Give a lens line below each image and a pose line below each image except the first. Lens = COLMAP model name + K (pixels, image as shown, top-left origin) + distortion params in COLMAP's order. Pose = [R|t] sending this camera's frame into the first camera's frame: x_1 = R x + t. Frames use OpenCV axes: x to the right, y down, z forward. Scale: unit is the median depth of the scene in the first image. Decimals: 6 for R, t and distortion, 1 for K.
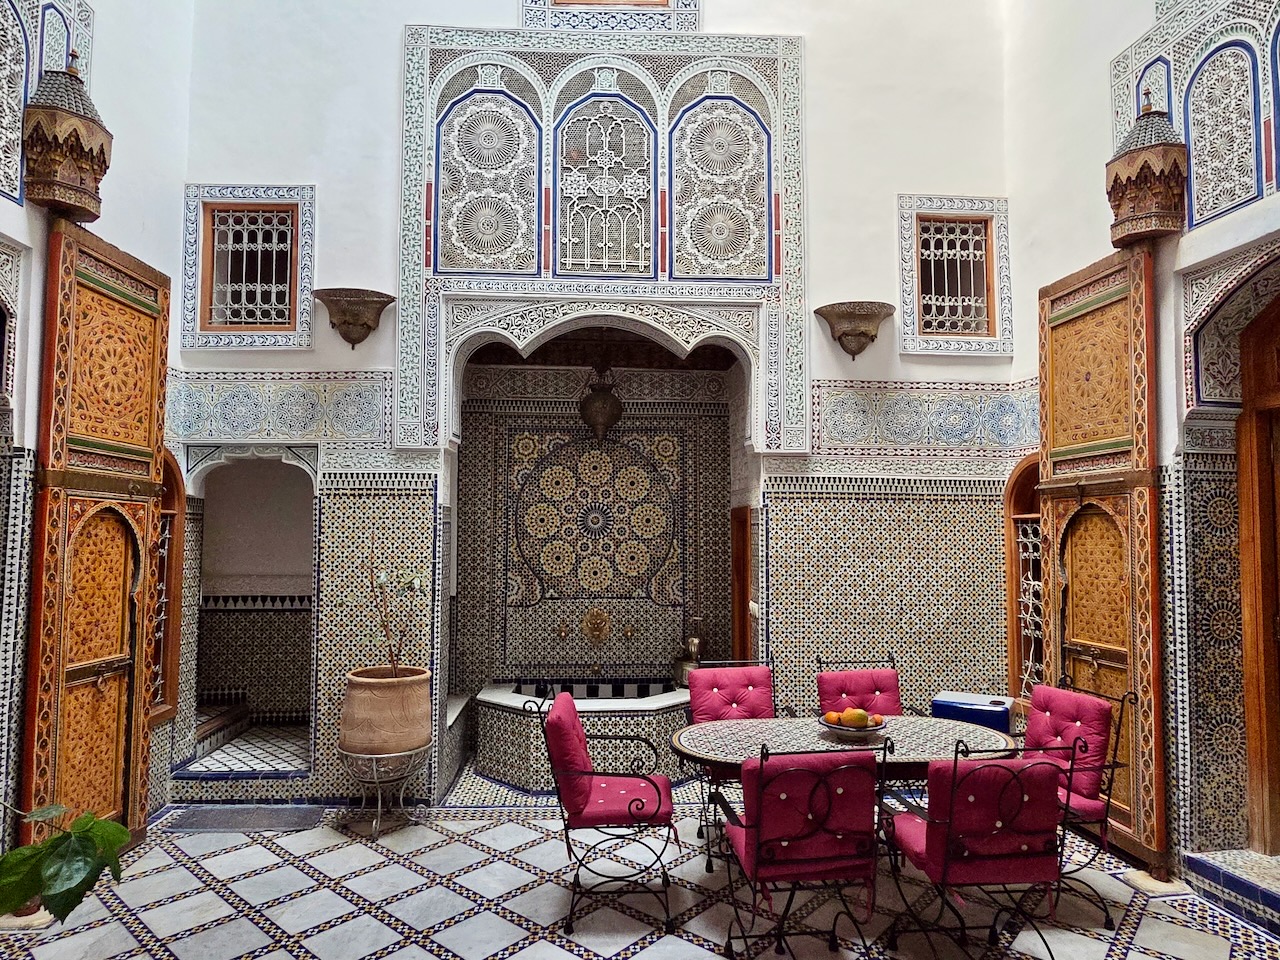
lens RADIAL K [[741.5, 0, 641.9], [0, 741.5, 488.6], [0, 0, 1]] dist [-0.005438, -0.001183]
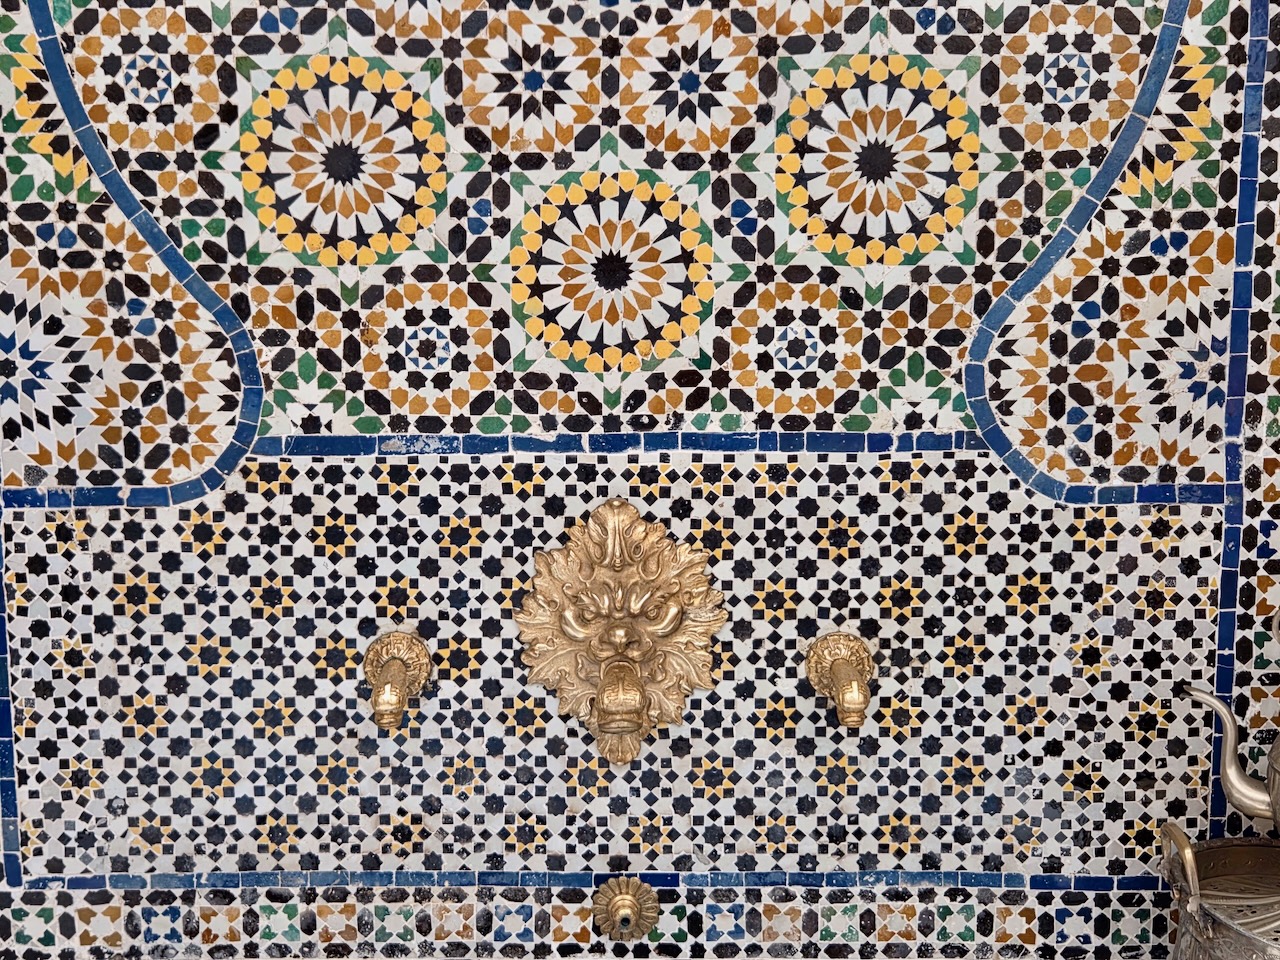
lens RADIAL K [[1380.5, 0, 640.5], [0, 1380.5, 480.8], [0, 0, 1]] dist [0.027569, 0.000000]
pose [[0.995286, 0.013340, -0.096063, -0.031362], [0.012423, 0.964800, 0.262692, 0.083721], [0.096186, -0.262647, 0.960086, 0.736262]]
